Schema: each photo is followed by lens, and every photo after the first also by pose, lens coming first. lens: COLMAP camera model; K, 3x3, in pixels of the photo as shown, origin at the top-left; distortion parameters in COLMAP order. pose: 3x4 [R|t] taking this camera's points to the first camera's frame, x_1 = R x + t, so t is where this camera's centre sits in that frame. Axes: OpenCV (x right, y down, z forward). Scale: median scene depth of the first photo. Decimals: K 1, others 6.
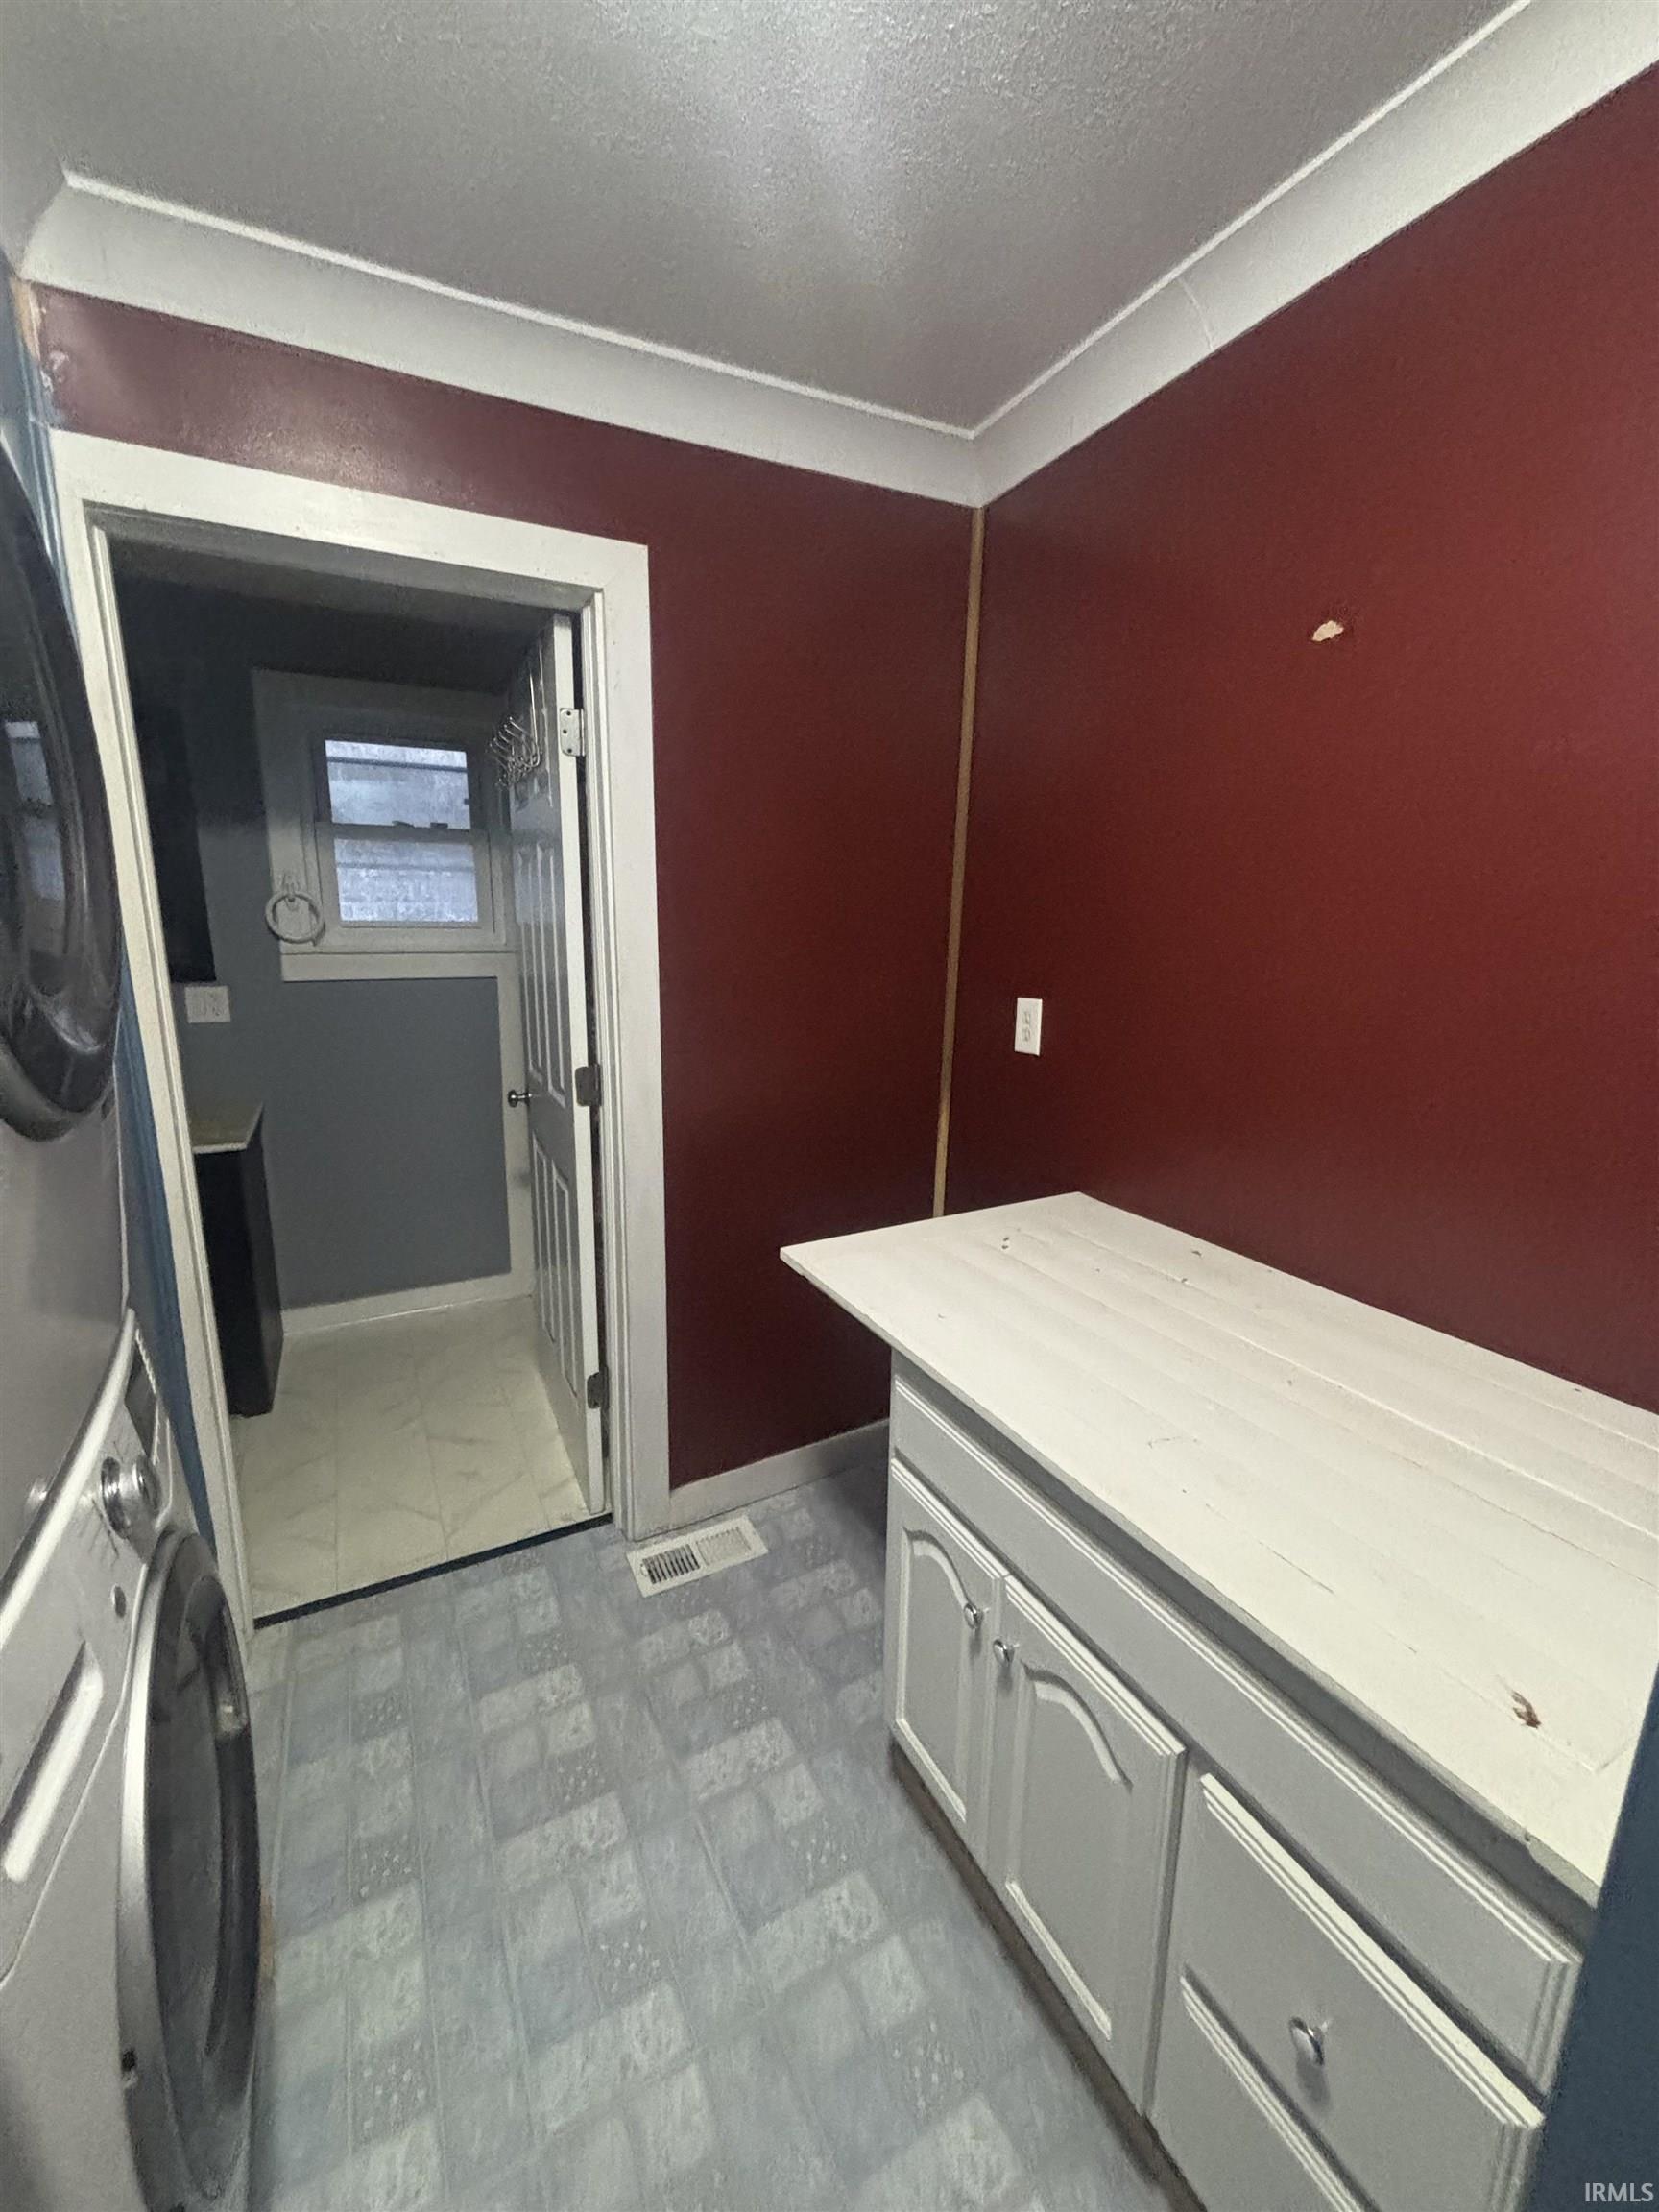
lens RADIAL K [[892.1, 0, 826.1], [0, 892.1, 1108.6], [0, 0, 1]] dist [-0.003384, 0.002300]
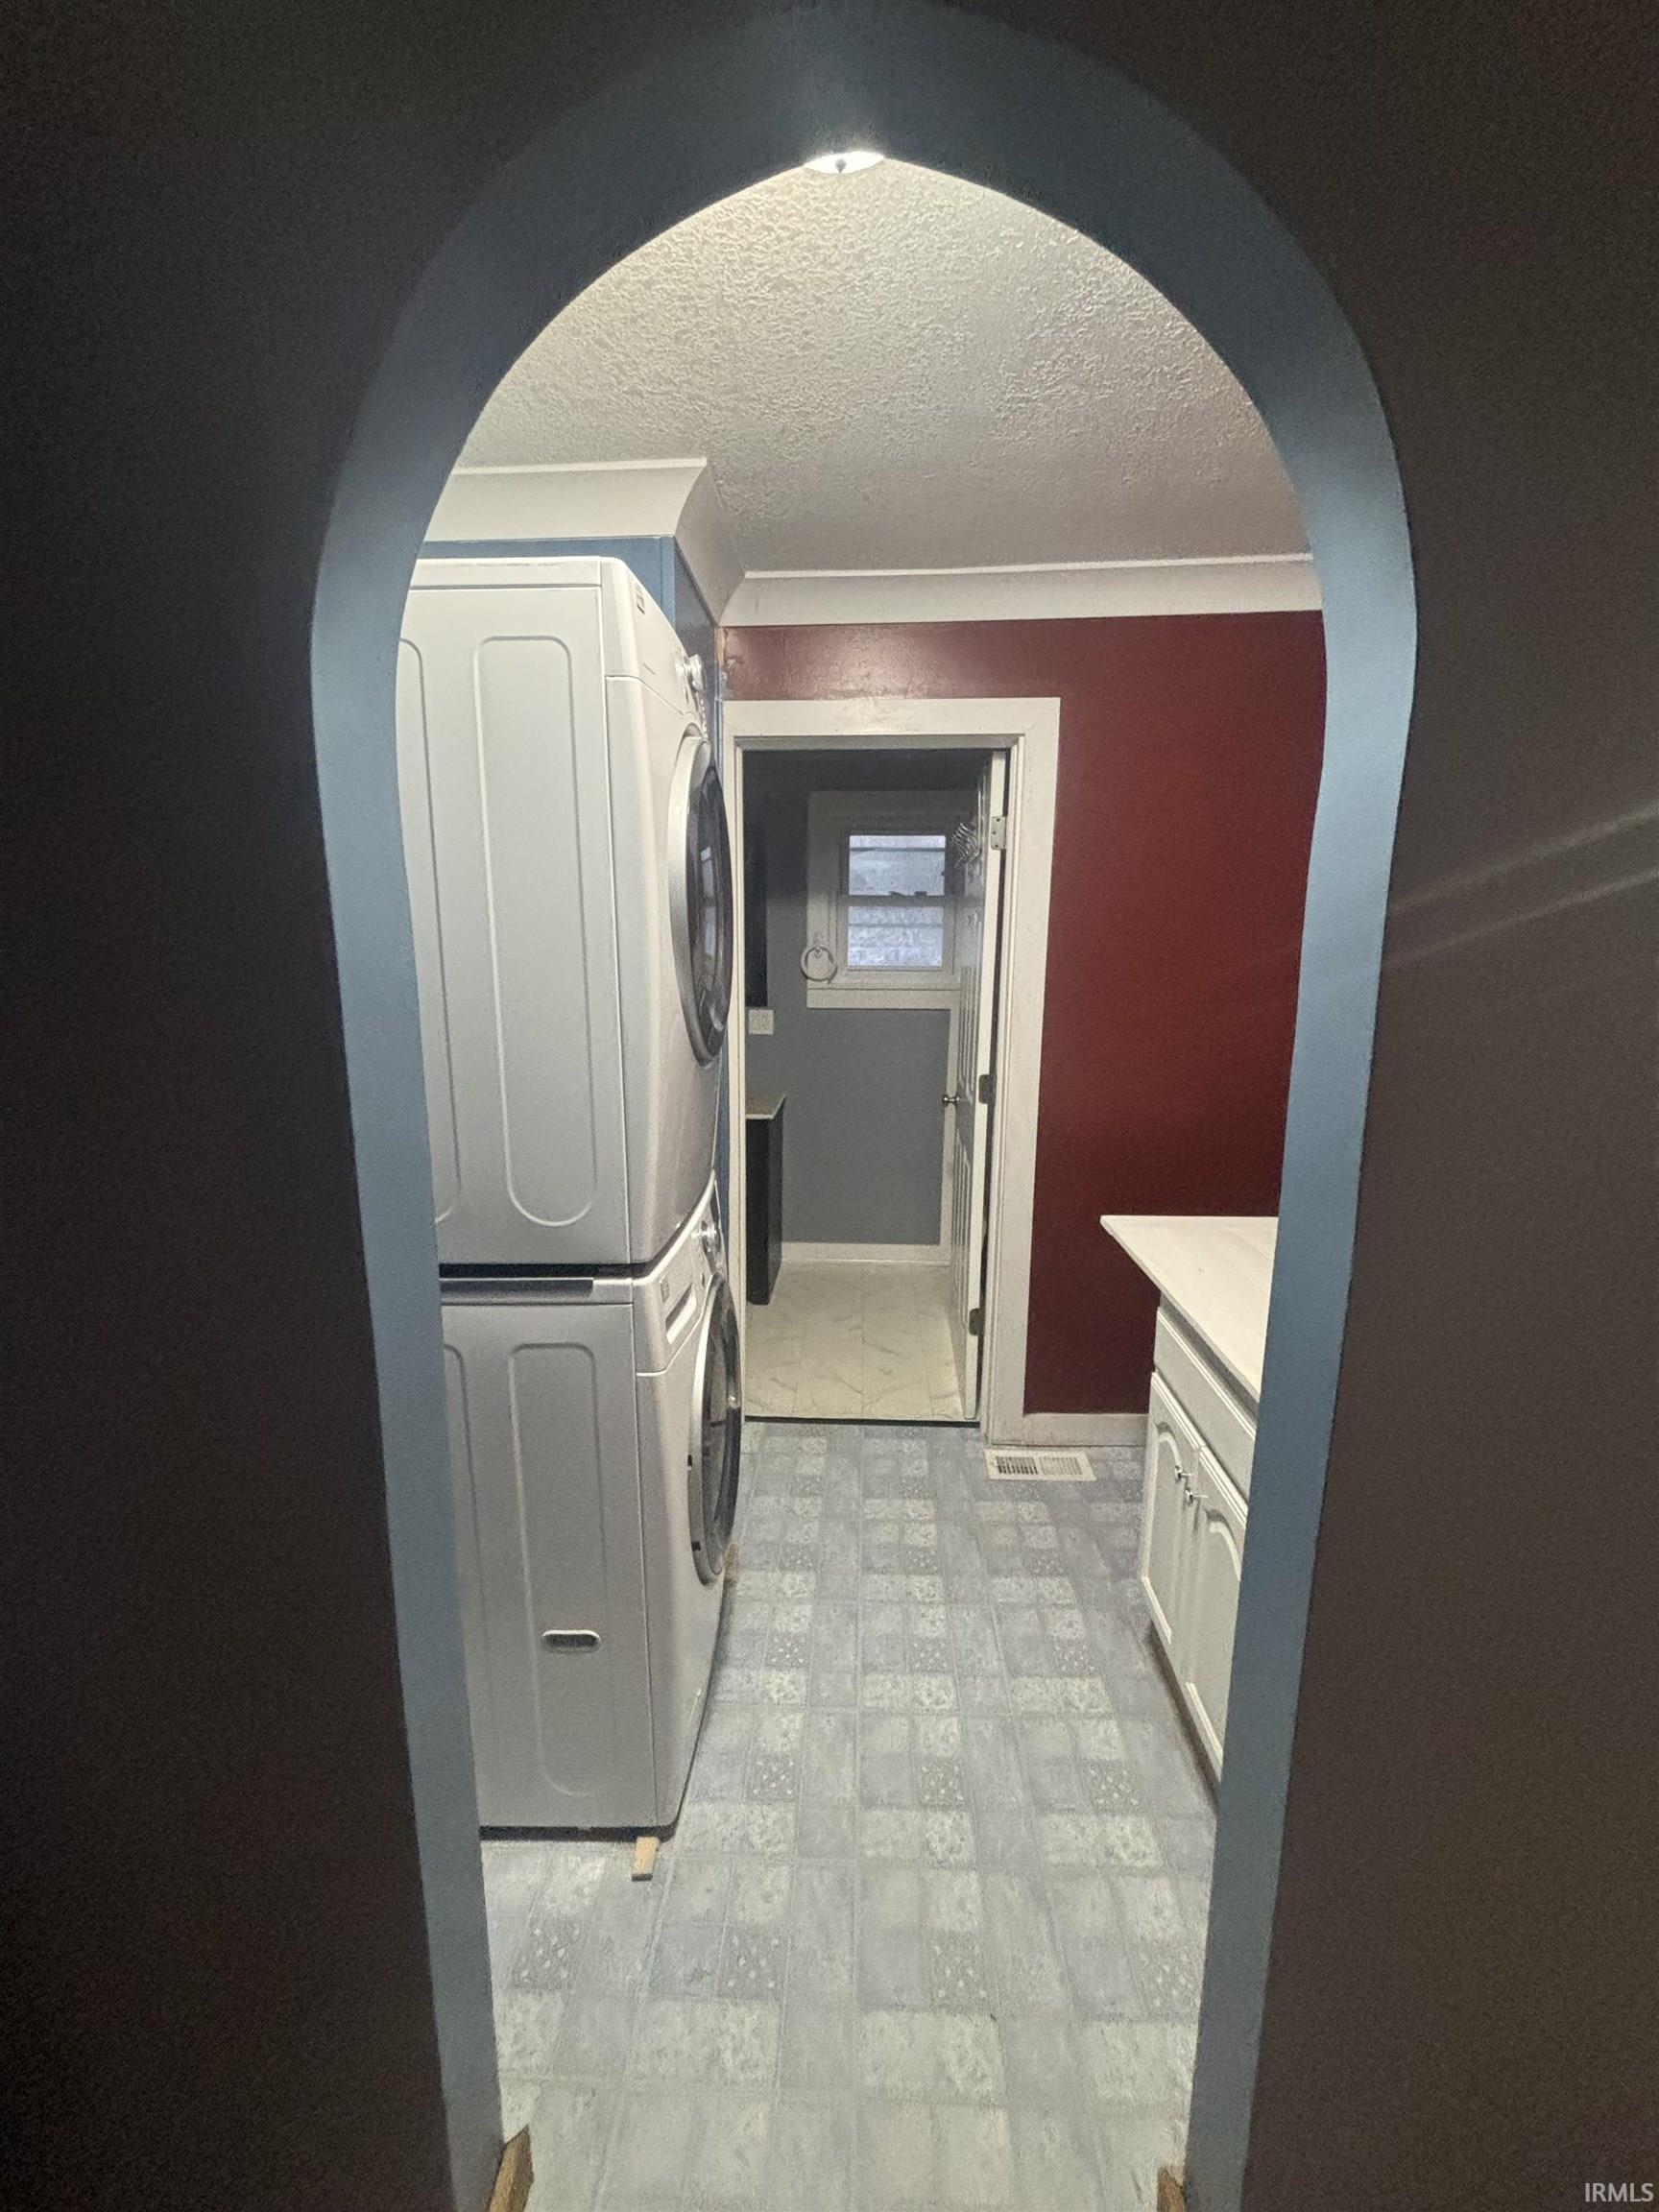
lens RADIAL K [[892.1, 0, 830.8], [0, 892.1, 1112.6], [0, 0, 1]] dist [-0.003384, 0.002300]
pose [[0.865162, 0.081811, -0.494775, 0.205300], [-0.101081, 0.994803, -0.012259, 0.052921], [0.491201, 0.060619, 0.868935, -0.299954]]
